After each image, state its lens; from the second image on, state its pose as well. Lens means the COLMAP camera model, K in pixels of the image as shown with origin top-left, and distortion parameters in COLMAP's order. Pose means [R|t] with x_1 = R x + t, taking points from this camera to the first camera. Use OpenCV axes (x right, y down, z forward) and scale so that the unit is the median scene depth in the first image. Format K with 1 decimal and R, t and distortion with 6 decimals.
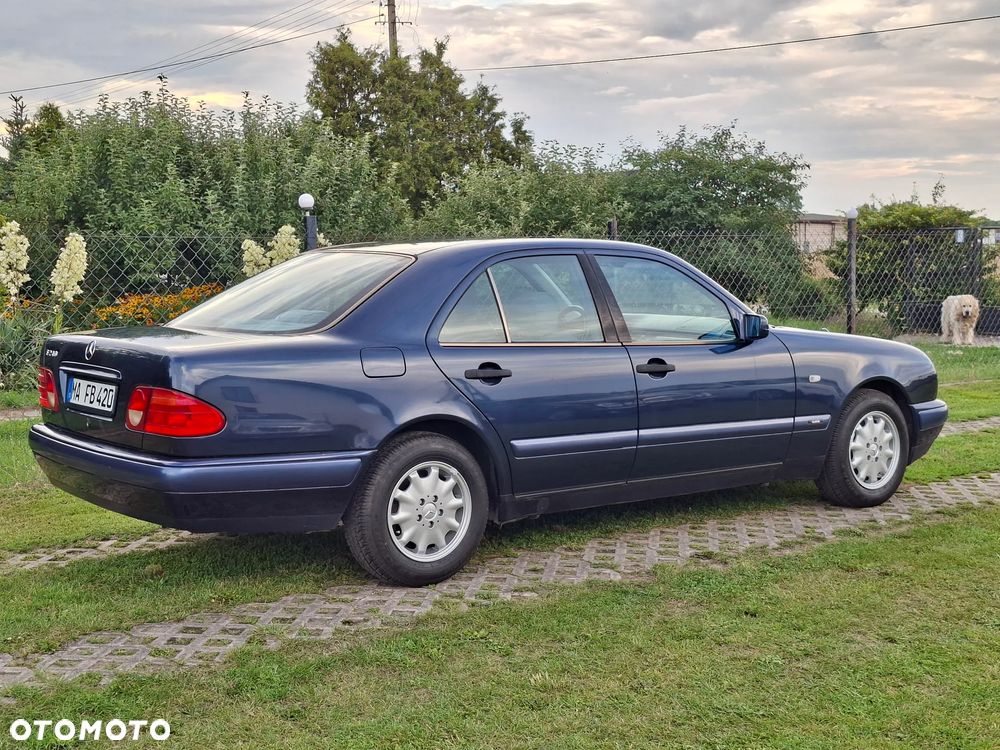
lens RADIAL K [[1499.3, 0, 500.0], [0, 1499.3, 375.0], [0, 0, 1]] dist [0.279651, -0.812298]
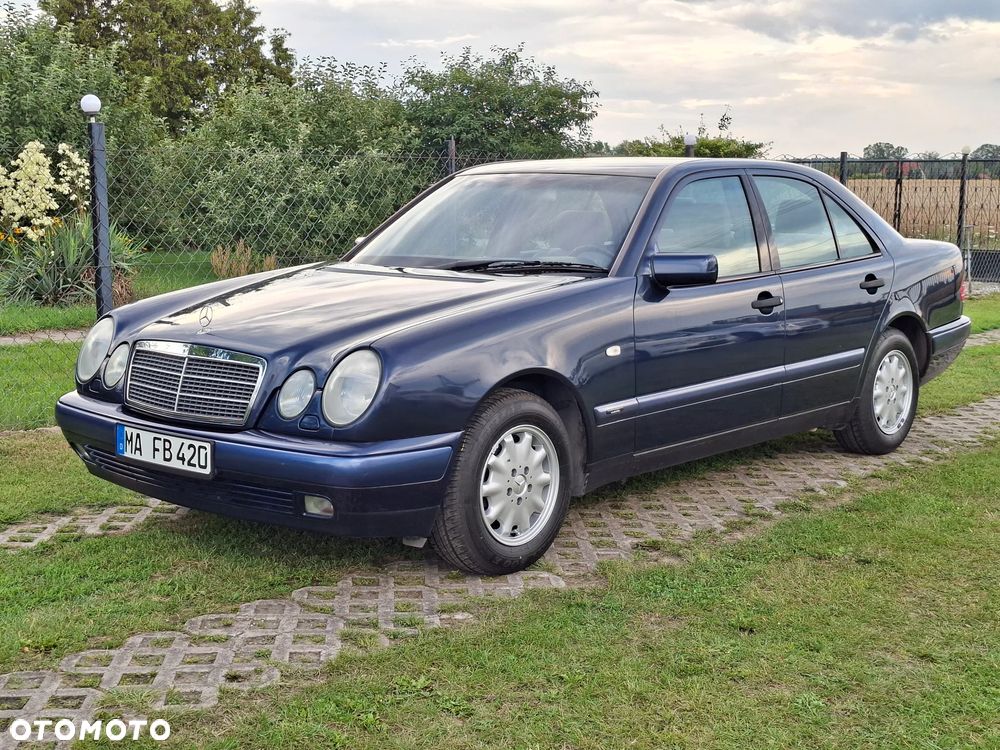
lens RADIAL K [[1488.5, 0, 529.5], [0, 1488.5, 372.6], [0, 0, 1]] dist [0.246461, -0.568567]
pose [[0.980942, -0.014503, 0.193760, -0.034937], [0.006283, 0.999057, 0.042967, -0.003693], [-0.194201, -0.040931, 0.980108, 0.096766]]
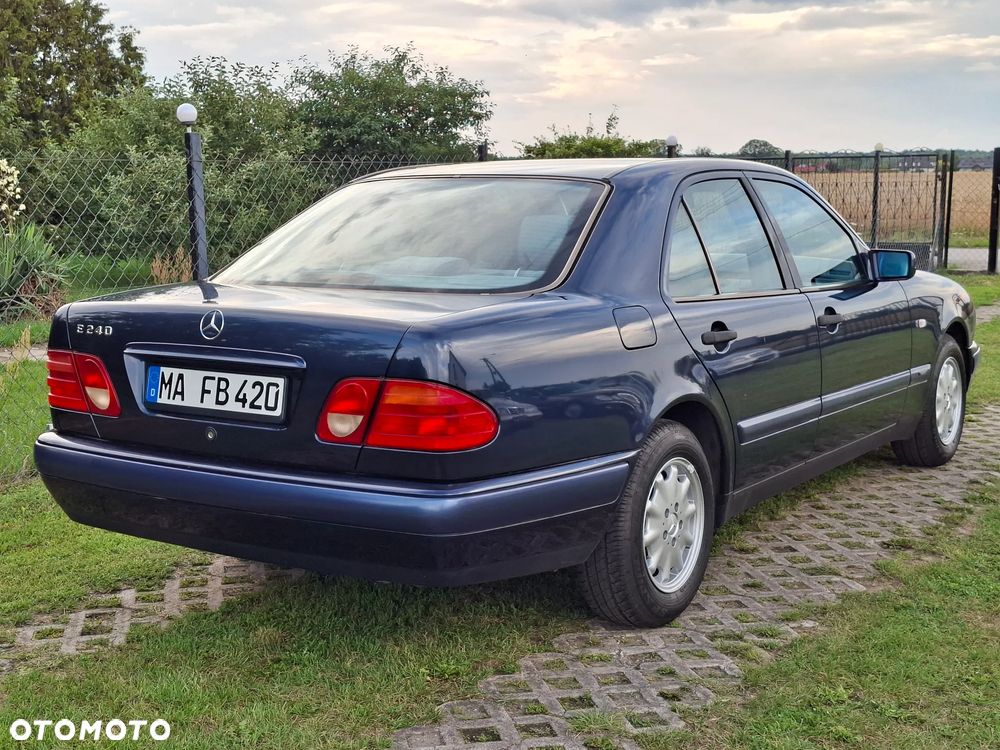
lens RADIAL K [[1488.5, 0, 529.5], [0, 1488.5, 372.6], [0, 0, 1]] dist [0.246461, -0.568567]
pose [[0.940130, -0.048247, 0.337384, -0.137687], [0.034123, 0.998280, 0.047673, -0.008379], [-0.339104, -0.033306, 0.940159, 0.127150]]
